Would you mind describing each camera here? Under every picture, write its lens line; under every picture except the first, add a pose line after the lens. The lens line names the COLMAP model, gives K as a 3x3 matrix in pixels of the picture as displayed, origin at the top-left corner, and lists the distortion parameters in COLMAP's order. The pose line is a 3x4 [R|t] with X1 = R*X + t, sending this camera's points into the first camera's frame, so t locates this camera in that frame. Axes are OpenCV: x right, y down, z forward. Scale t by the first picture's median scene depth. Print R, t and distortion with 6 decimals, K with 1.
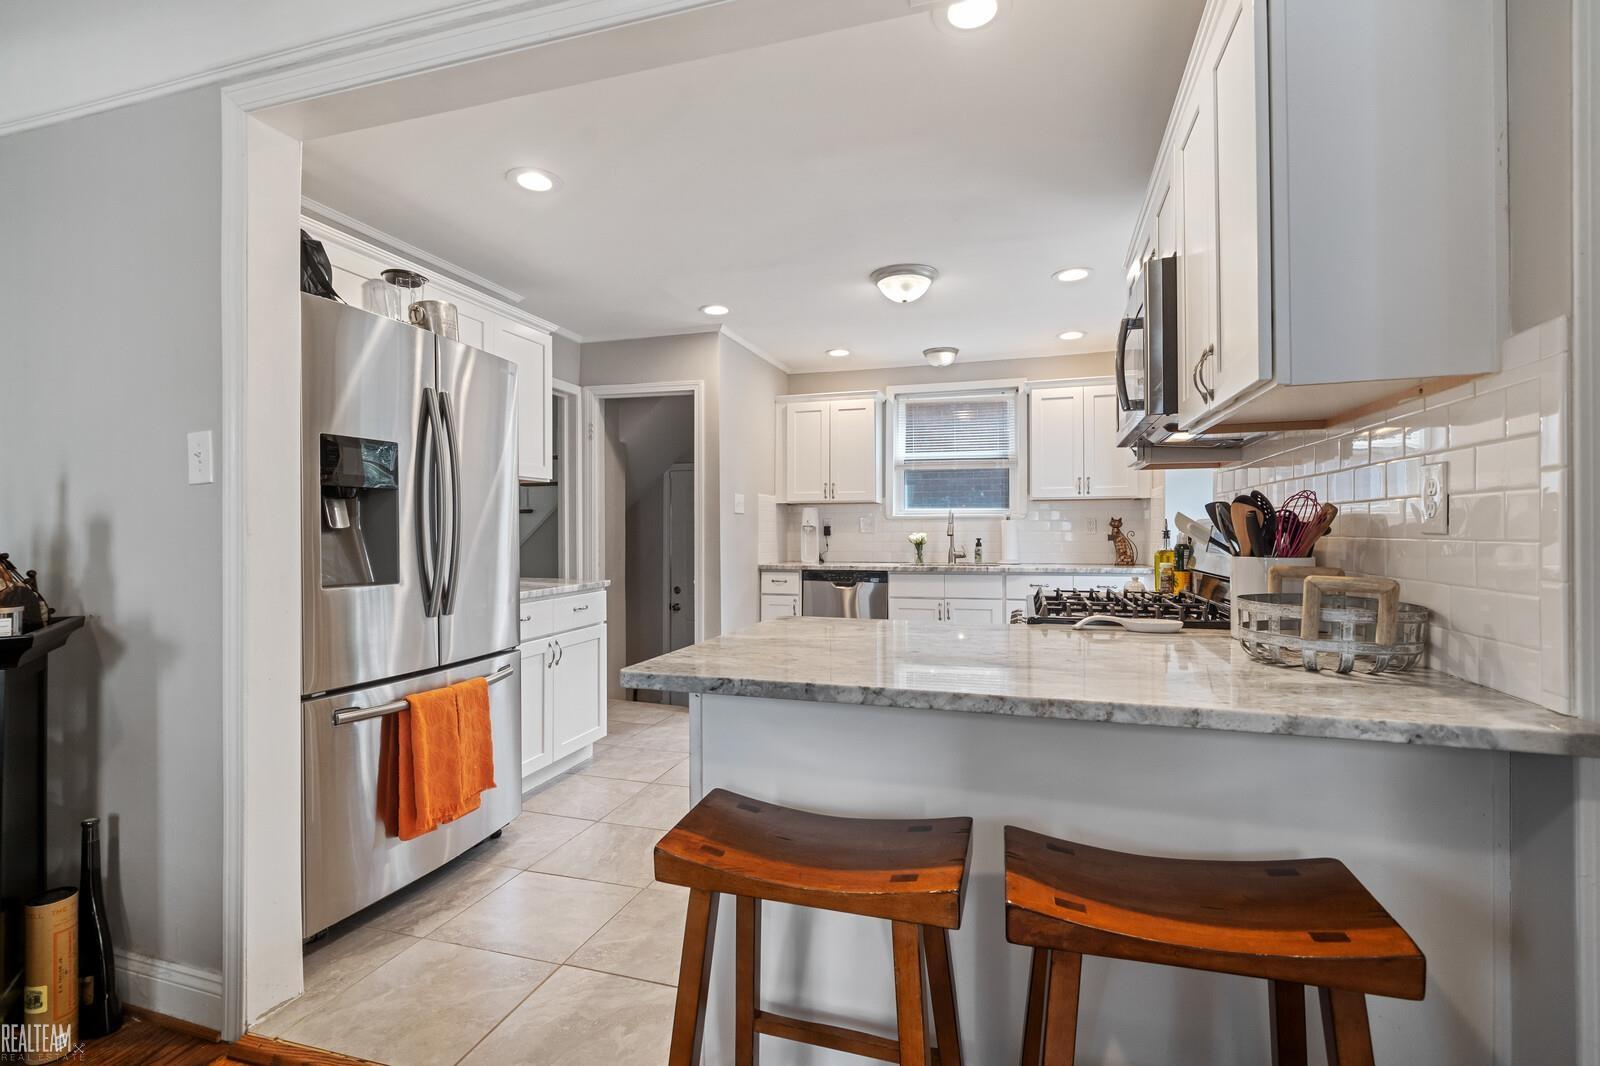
lens RADIAL K [[735.2, 0, 798.9], [0, 735.2, 529.1], [0, 0, 1]] dist [0.005890, 0.001023]
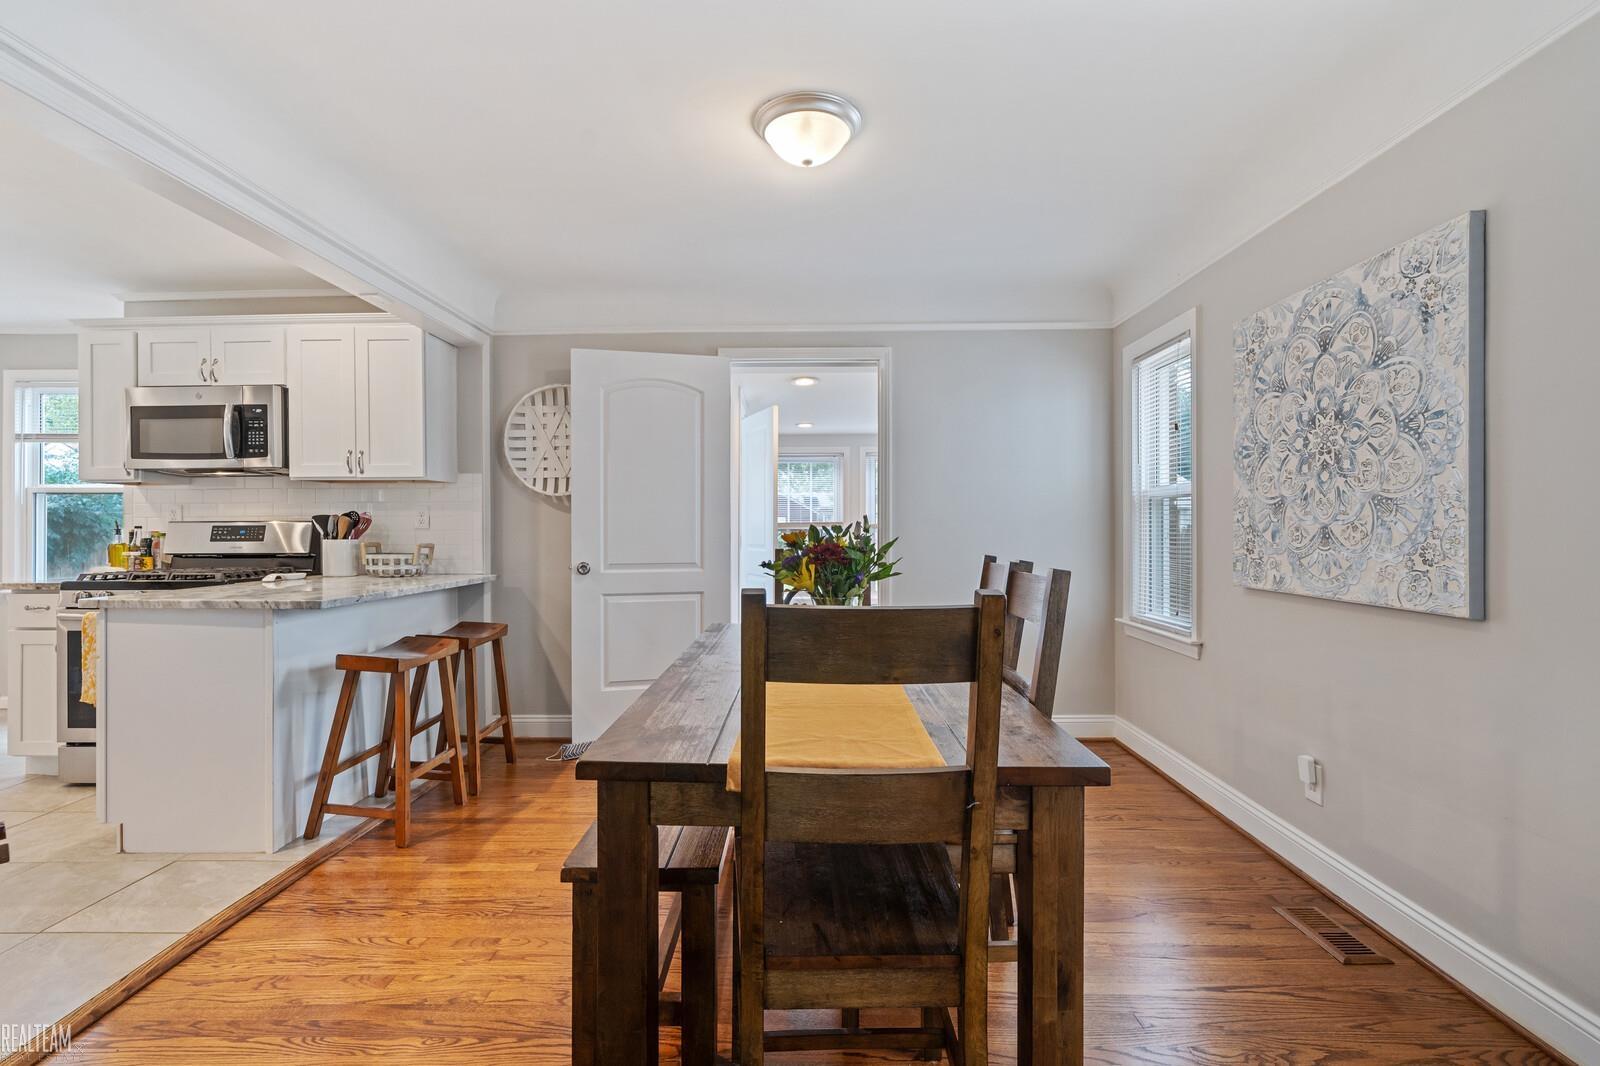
lens RADIAL K [[735.2, 0, 790.0], [0, 735.2, 530.1], [0, 0, 1]] dist [0.005890, 0.001023]
pose [[-0.272438, -0.002465, 0.962170, -1.386062], [0.002130, 0.999993, 0.003165, 0.002989], [-0.962171, 0.002912, -0.272430, 0.211413]]
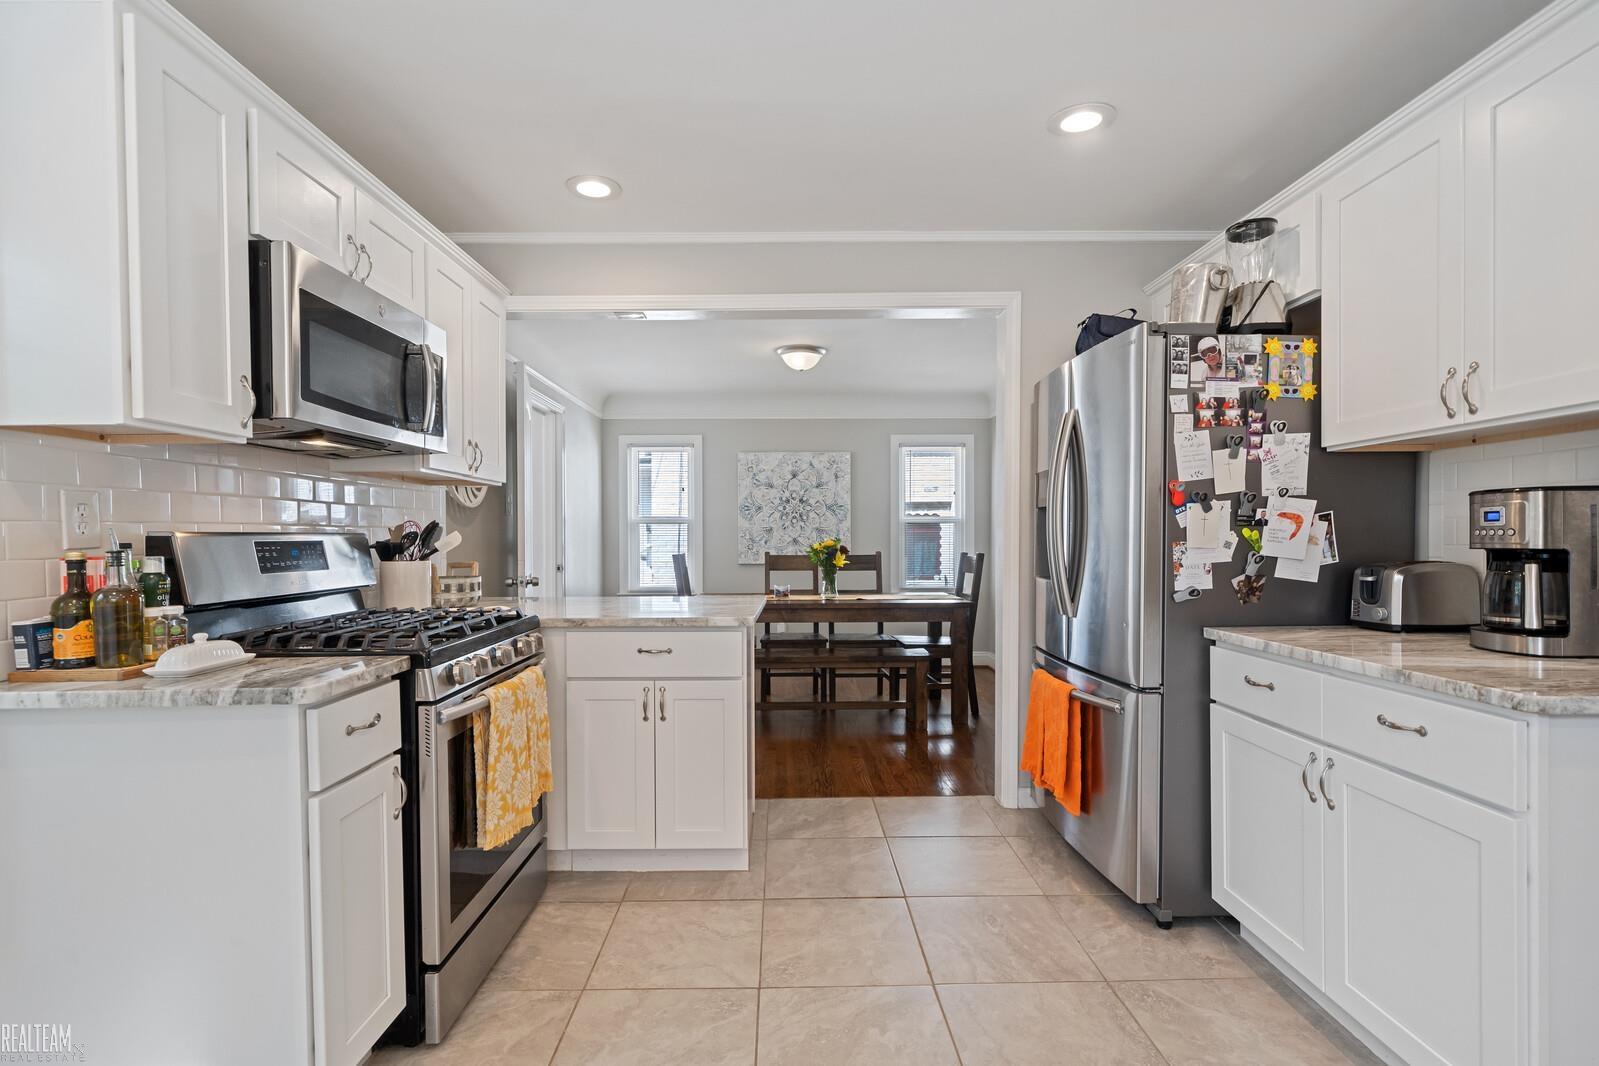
lens RADIAL K [[734.8, 0, 793.4], [0, 734.8, 540.2], [0, 0, 1]] dist [0.005890, 0.001023]
pose [[-0.952891, 0.010305, -0.303138, 0.242374], [0.009151, 0.999944, 0.005227, -0.004811], [0.303175, 0.002207, -0.952932, 1.961607]]
